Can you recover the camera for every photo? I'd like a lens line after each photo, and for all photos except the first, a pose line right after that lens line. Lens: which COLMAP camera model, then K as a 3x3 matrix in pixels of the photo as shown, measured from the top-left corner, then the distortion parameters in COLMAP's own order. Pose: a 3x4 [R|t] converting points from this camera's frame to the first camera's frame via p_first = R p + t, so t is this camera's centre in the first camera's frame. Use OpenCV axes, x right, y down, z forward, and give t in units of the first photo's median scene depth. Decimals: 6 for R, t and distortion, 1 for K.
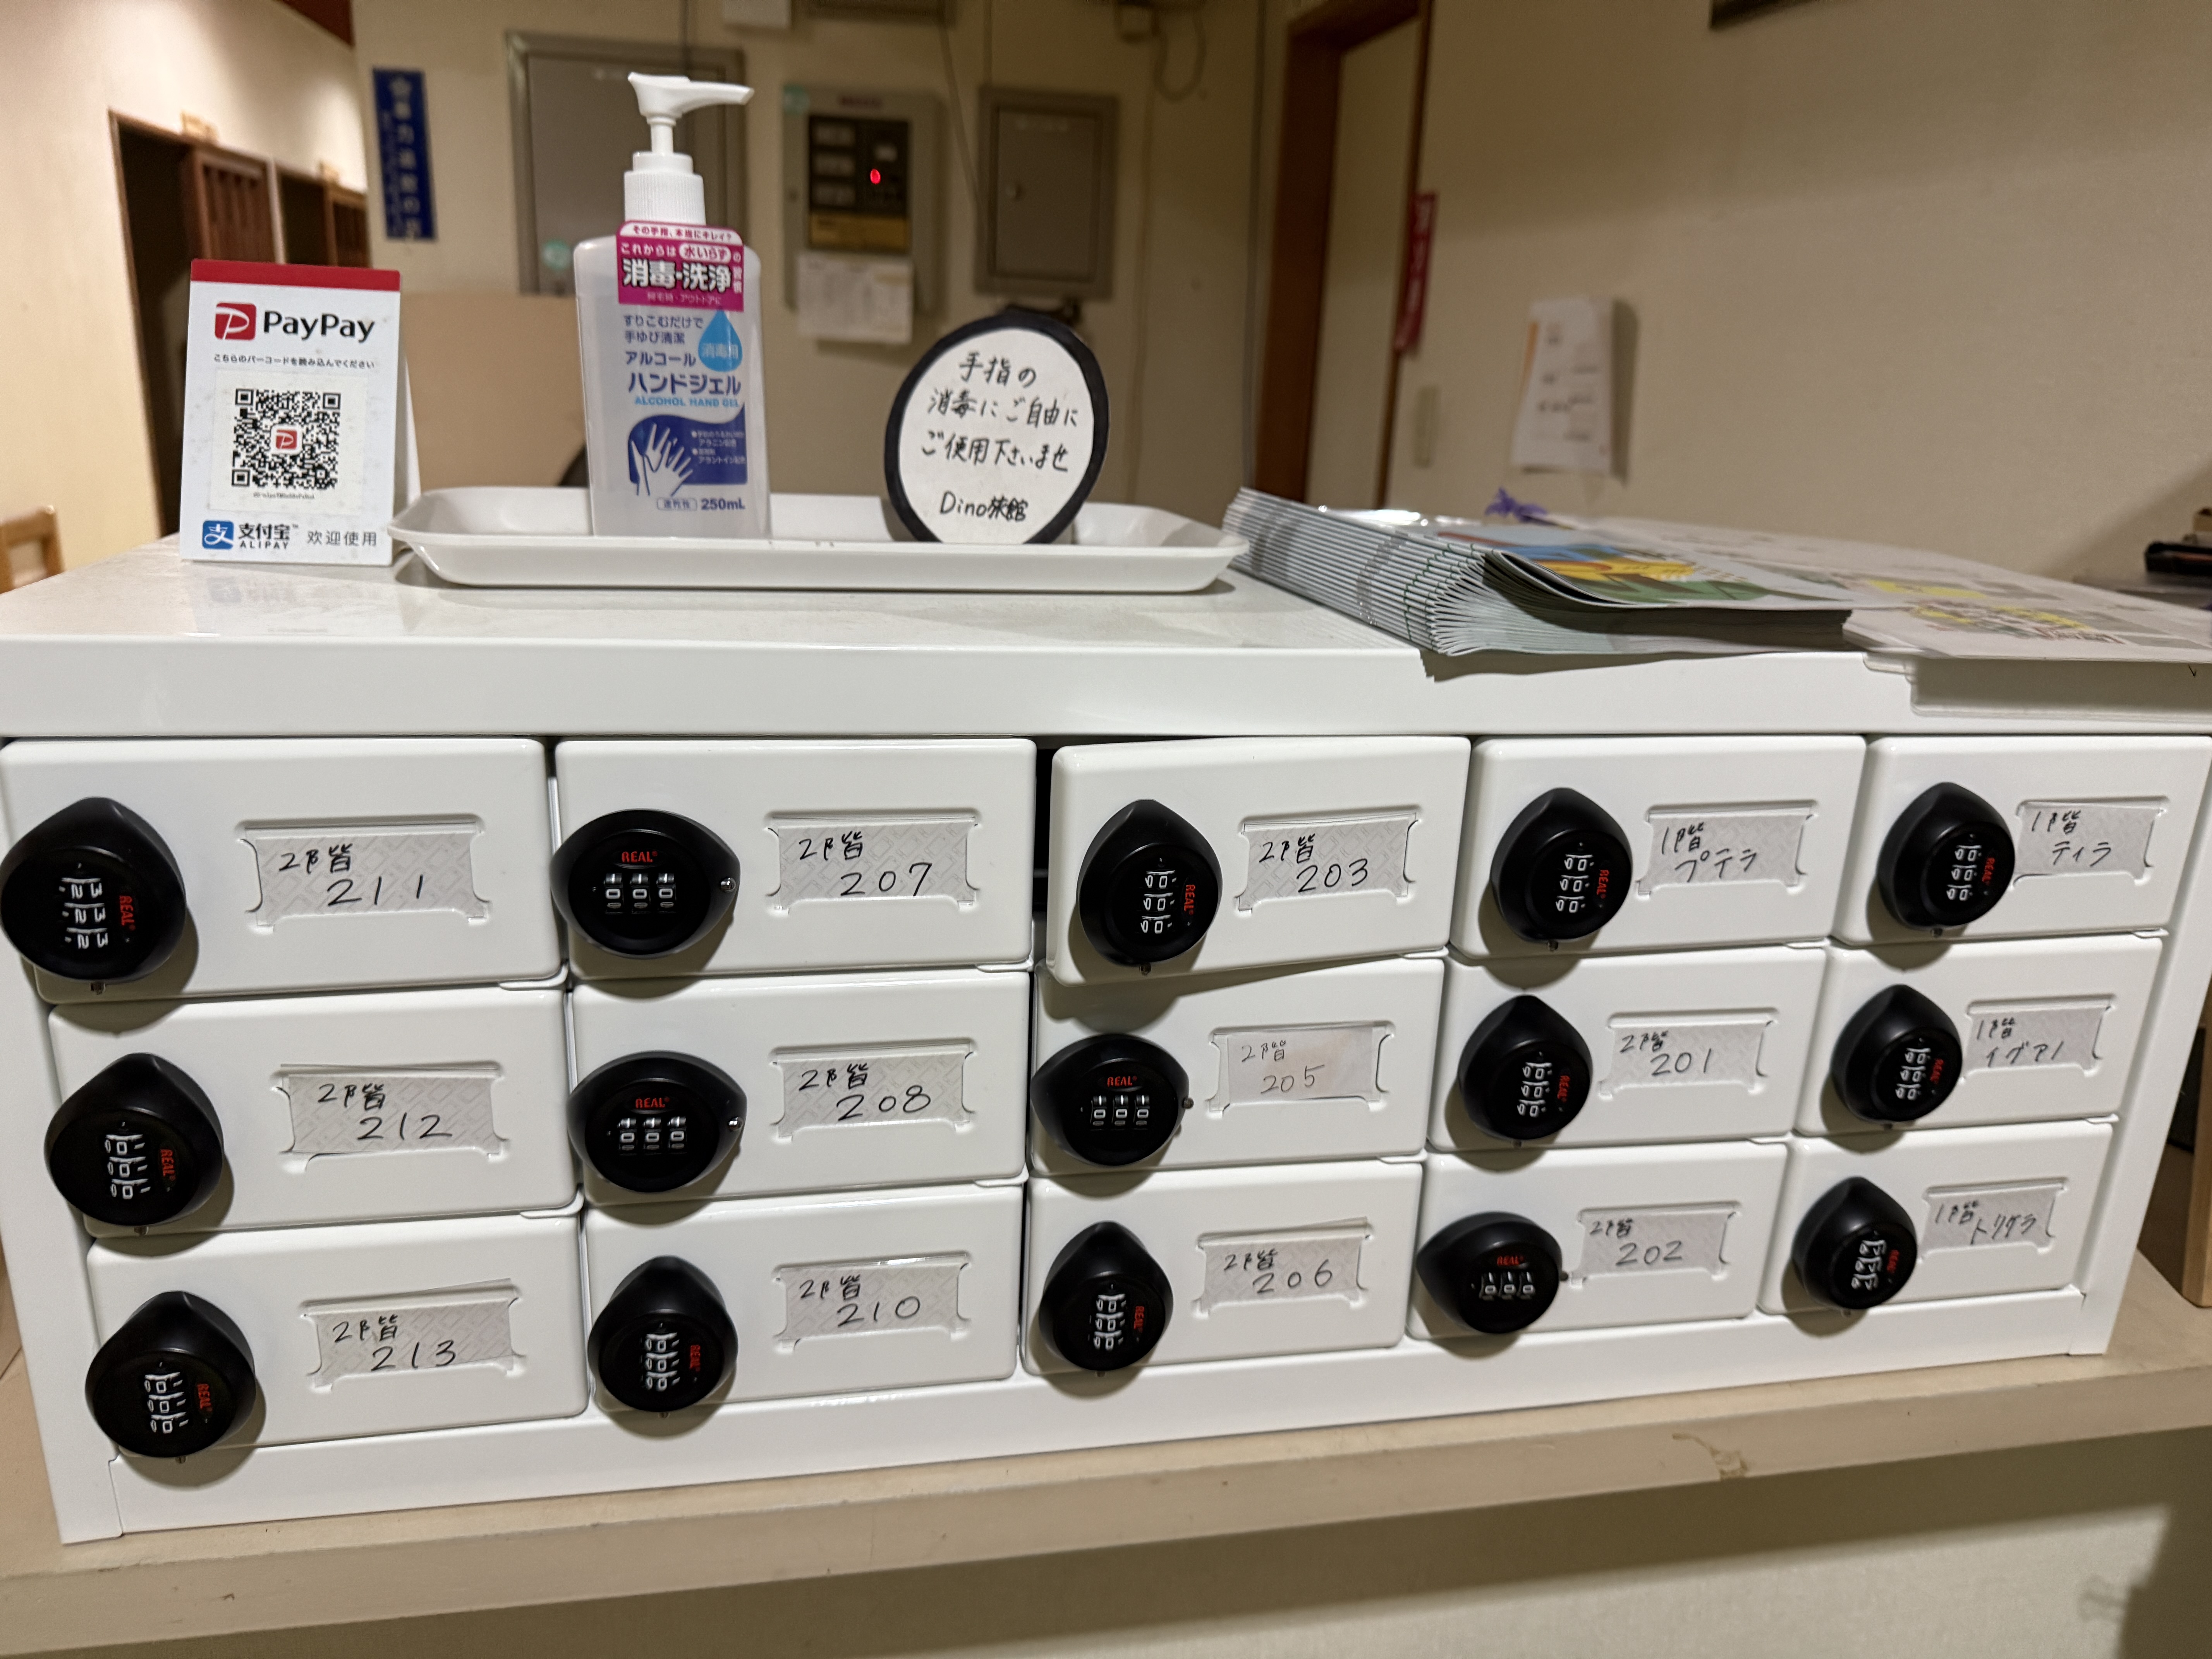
lens RADIAL K [[1540.0, 0, 1105.6], [0, 1540.0, 821.1], [0, 0, 1]] dist [0.025942, -0.016287]
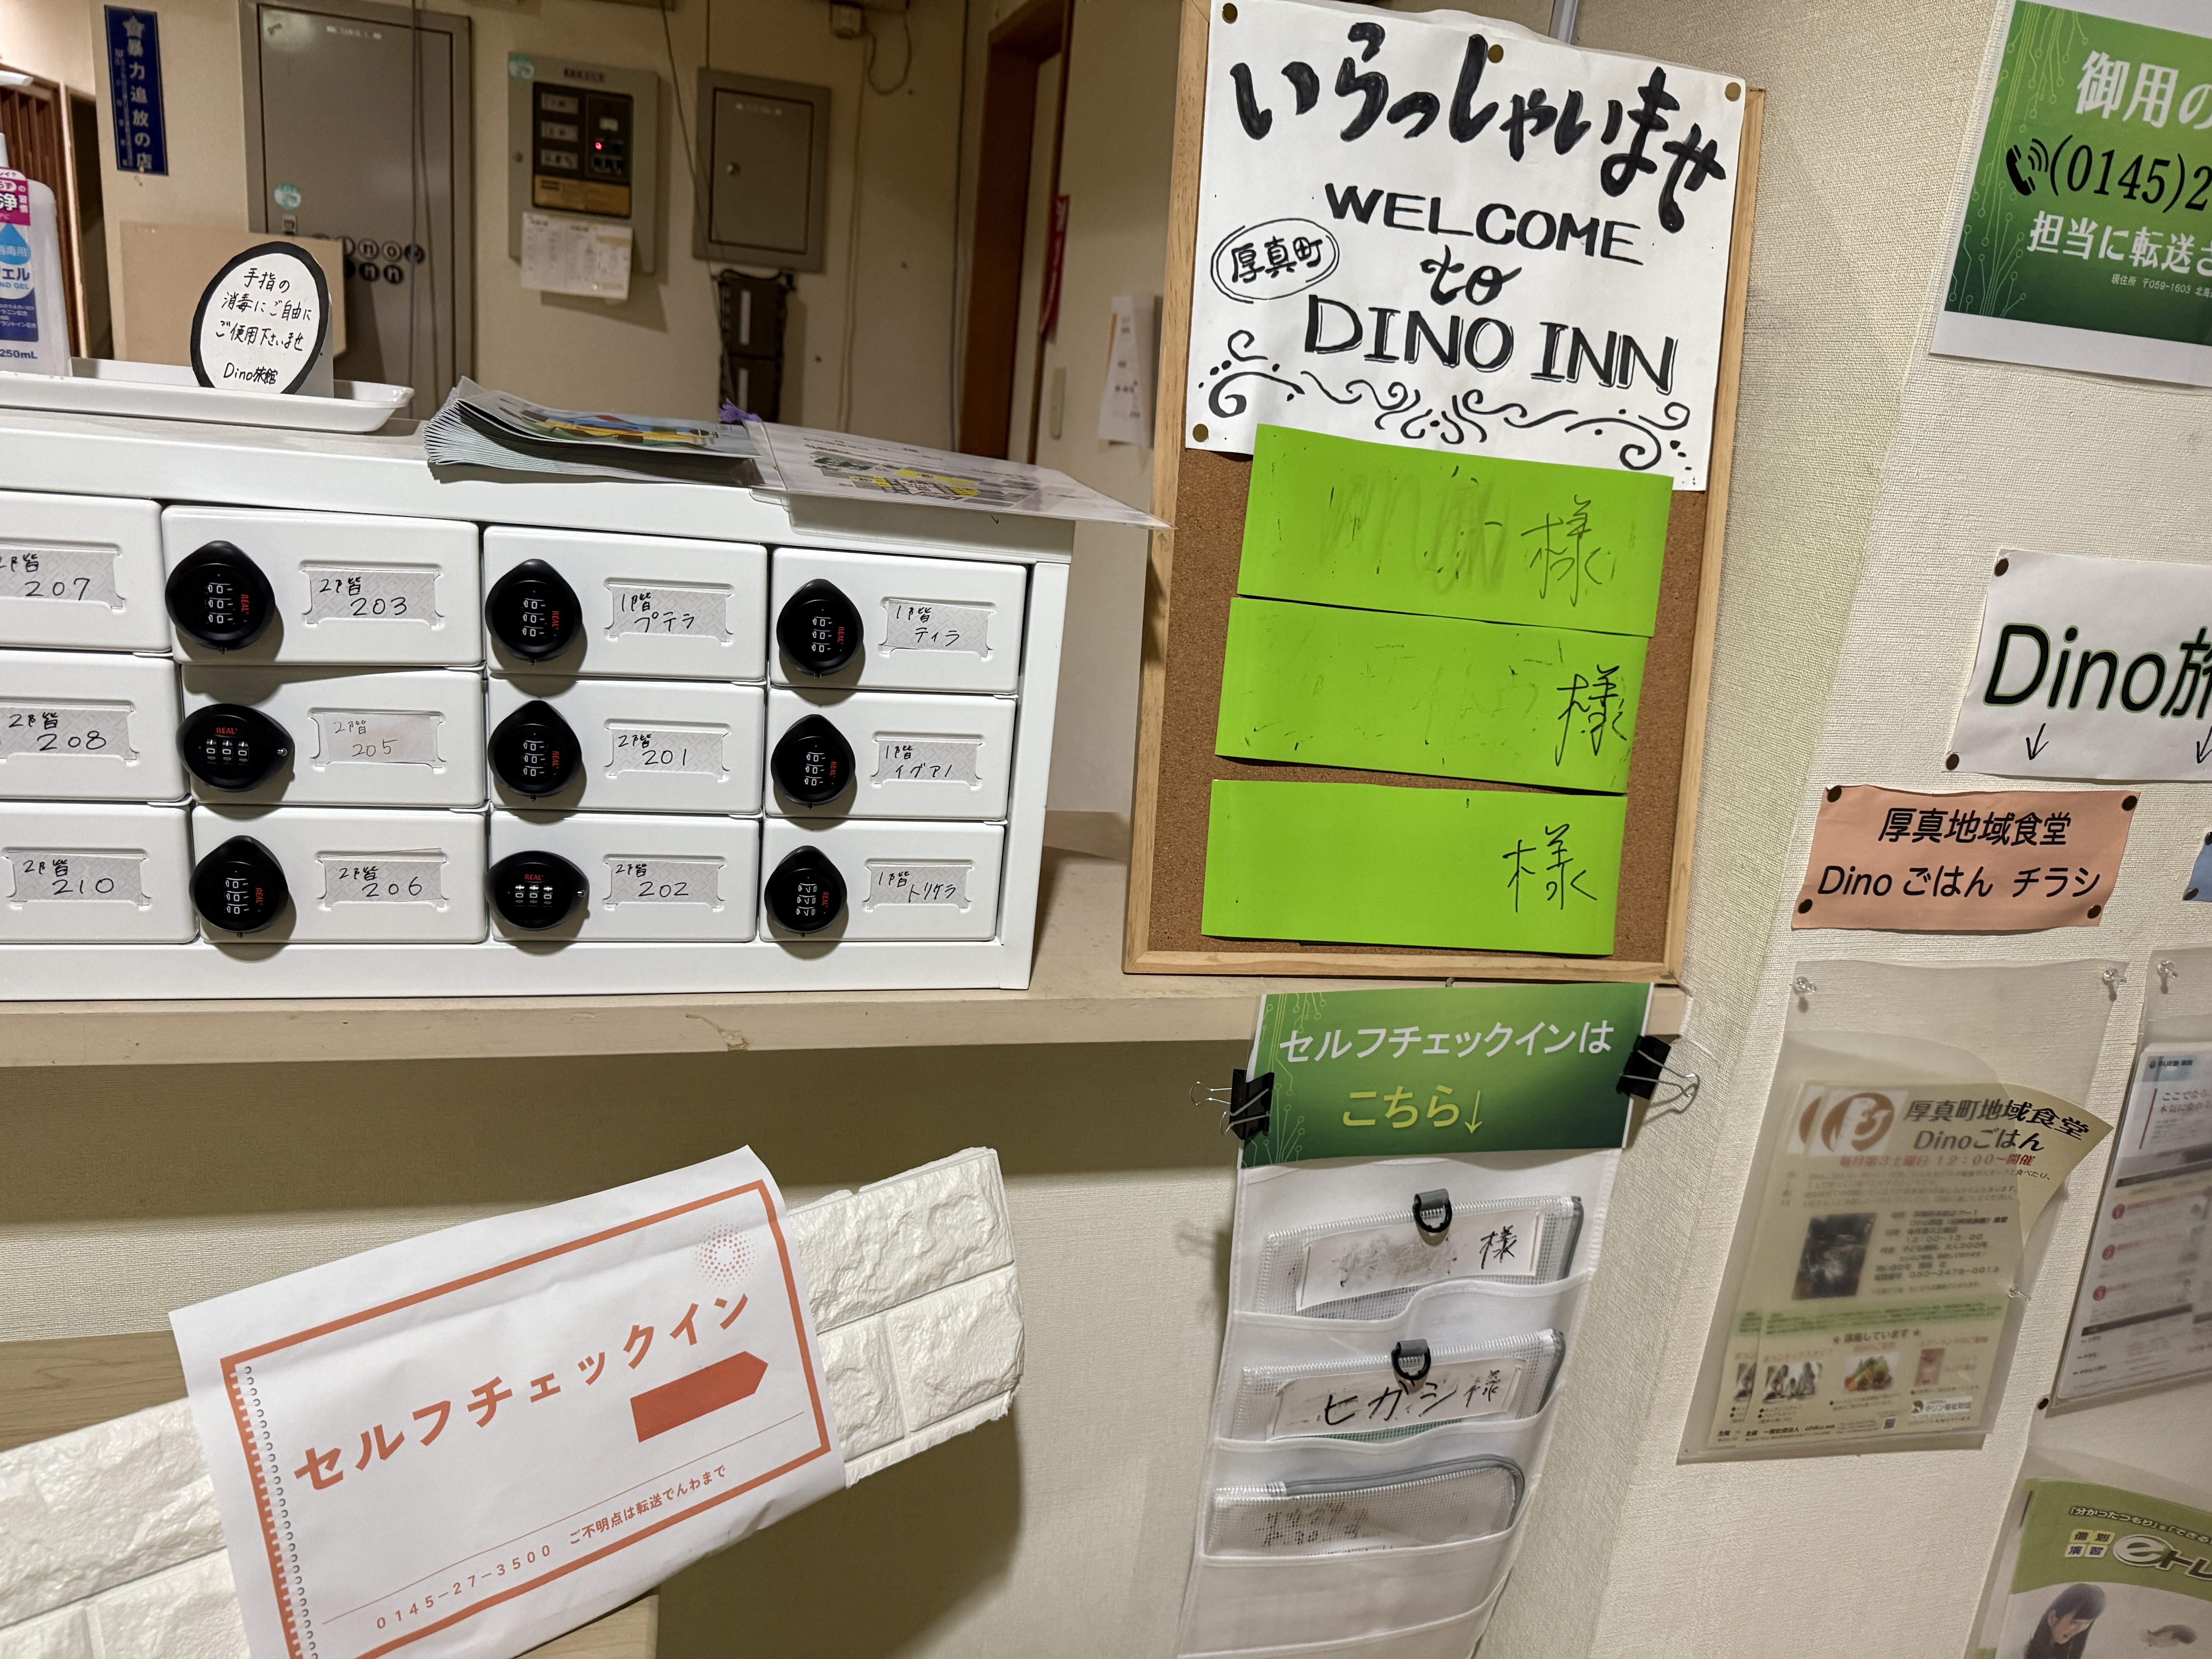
lens RADIAL K [[1540.0, 0, 1109.8], [0, 1540.0, 830.8], [0, 0, 1]] dist [0.025942, -0.016287]
pose [[0.995999, 0.036083, 0.081751, 0.634236], [-0.036890, 0.999284, 0.008372, 0.183714], [-0.081391, -0.011354, 0.996618, -0.522936]]
